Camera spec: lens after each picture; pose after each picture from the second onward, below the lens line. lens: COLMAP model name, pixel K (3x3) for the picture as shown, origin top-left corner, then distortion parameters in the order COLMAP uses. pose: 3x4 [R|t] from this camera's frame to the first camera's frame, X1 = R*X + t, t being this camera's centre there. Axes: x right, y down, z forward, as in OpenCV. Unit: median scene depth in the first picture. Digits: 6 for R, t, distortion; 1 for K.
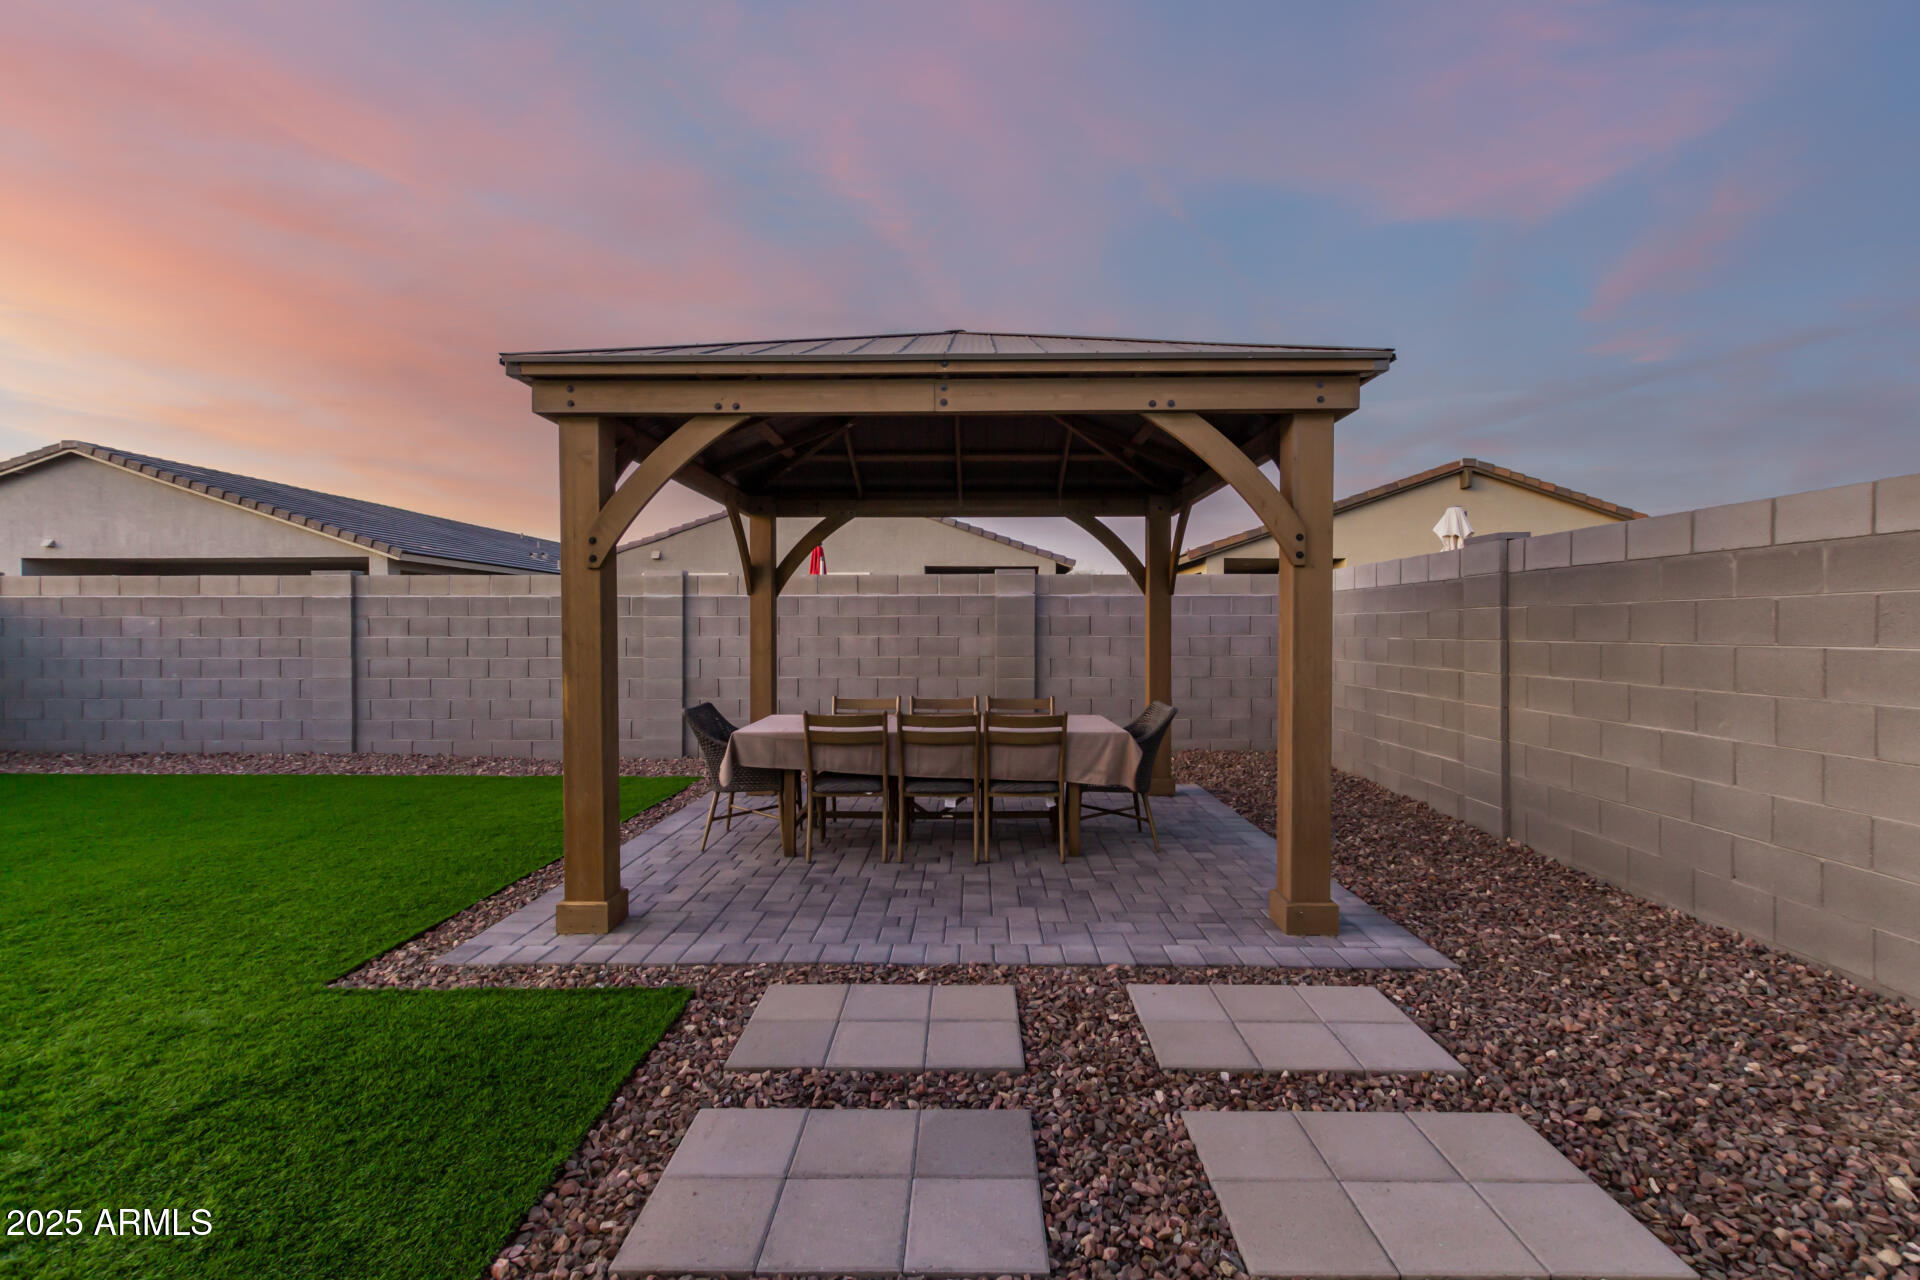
lens RADIAL K [[874.3, 0, 962.5], [0, 874.3, 630.8], [0, 0, 1]] dist [0.002983, 0.000106]
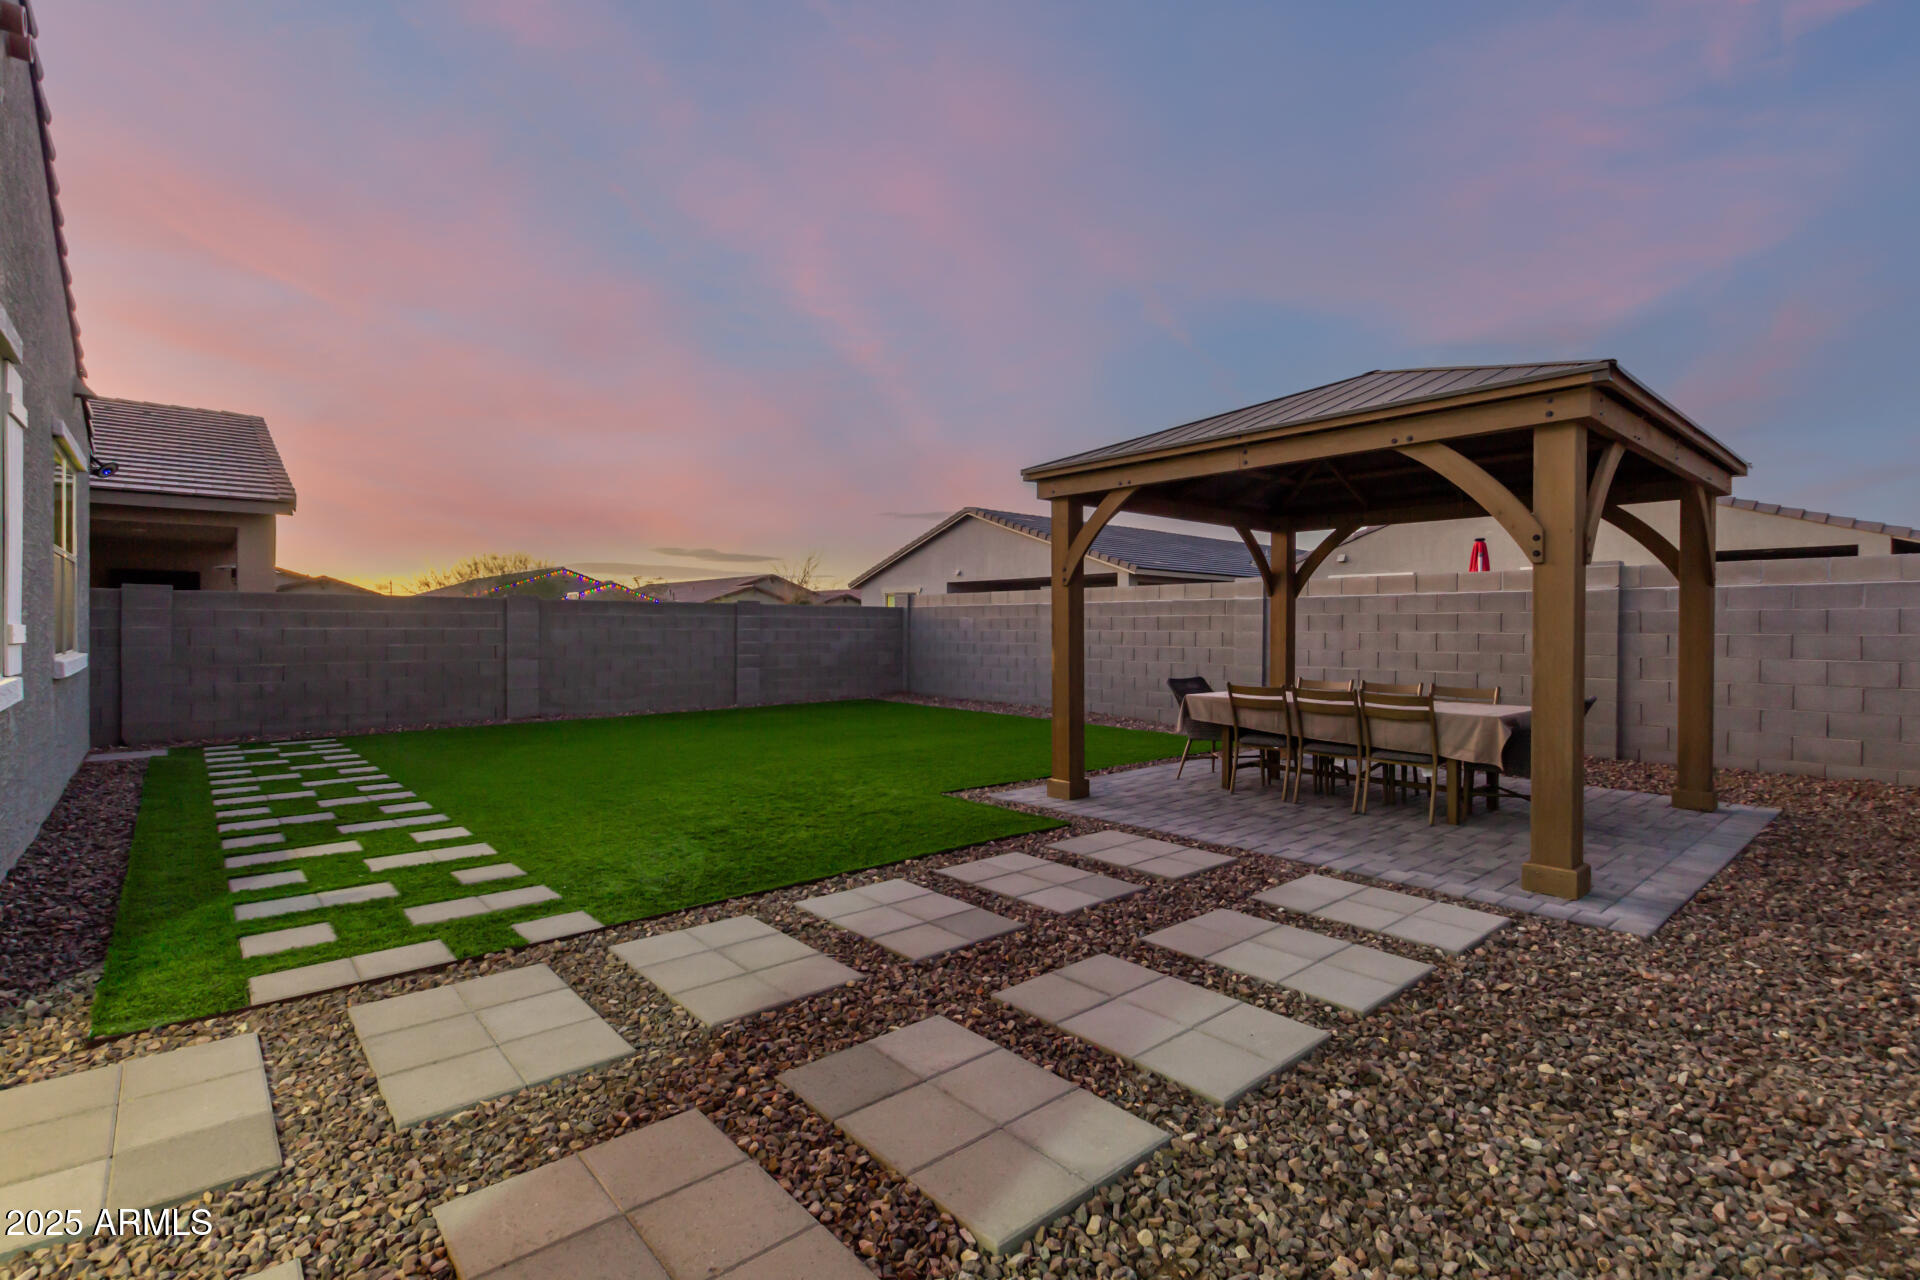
lens RADIAL K [[874.3, 0, 962.5], [0, 874.3, 630.8], [0, 0, 1]] dist [0.002983, 0.000106]
pose [[0.670243, 0.005910, -0.742118, 0.550664], [-0.006831, 0.999975, 0.001794, 0.011621], [0.742110, 0.003867, 0.670267, -0.228696]]
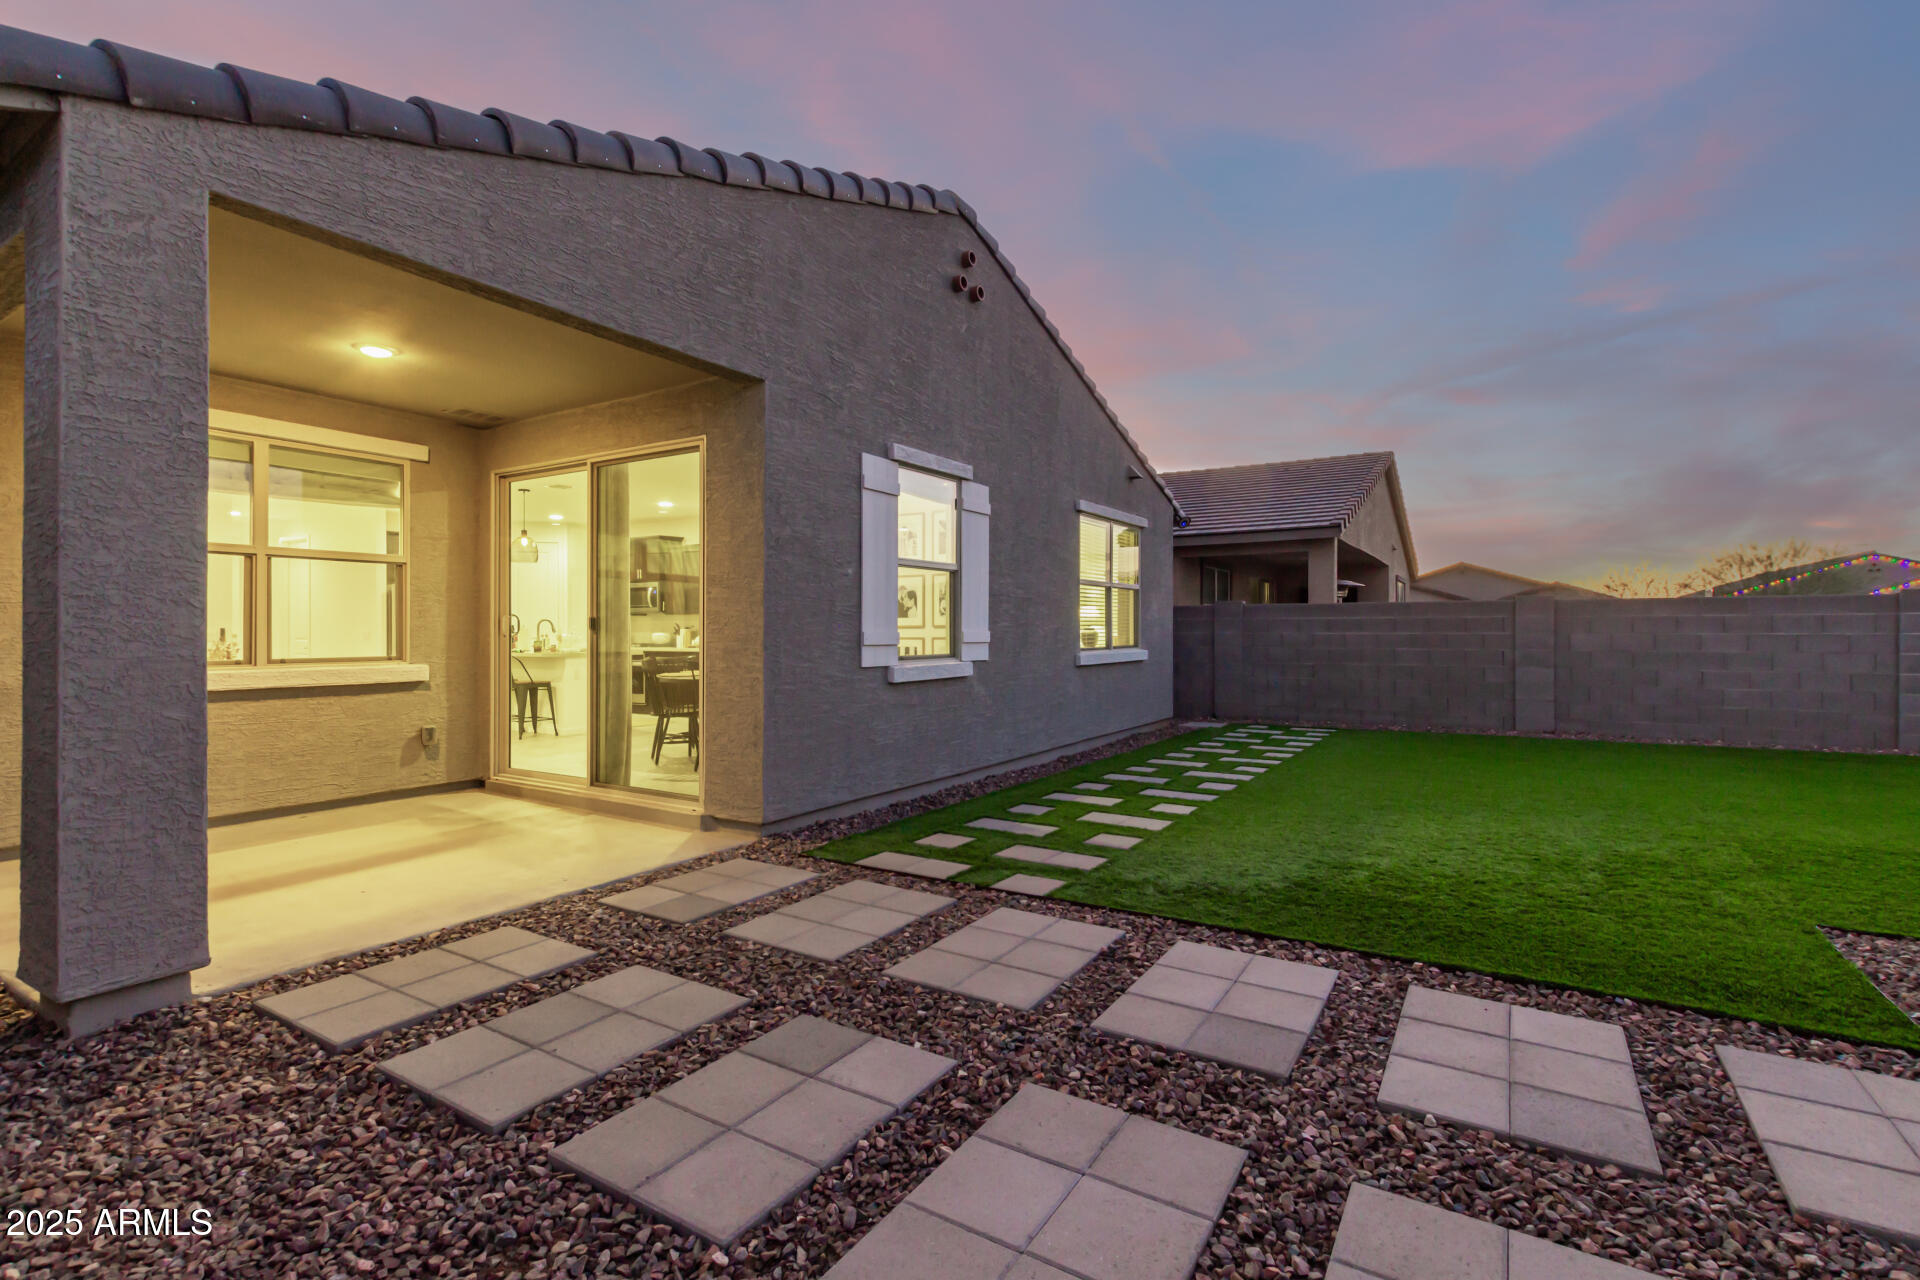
lens RADIAL K [[874.3, 0, 962.5], [0, 874.3, 630.8], [0, 0, 1]] dist [0.002983, 0.000106]
pose [[-0.513363, 0.001718, -0.858170, 0.557382], [-0.003160, 0.999987, 0.003893, 0.008346], [0.858166, 0.004710, -0.513351, 0.408511]]
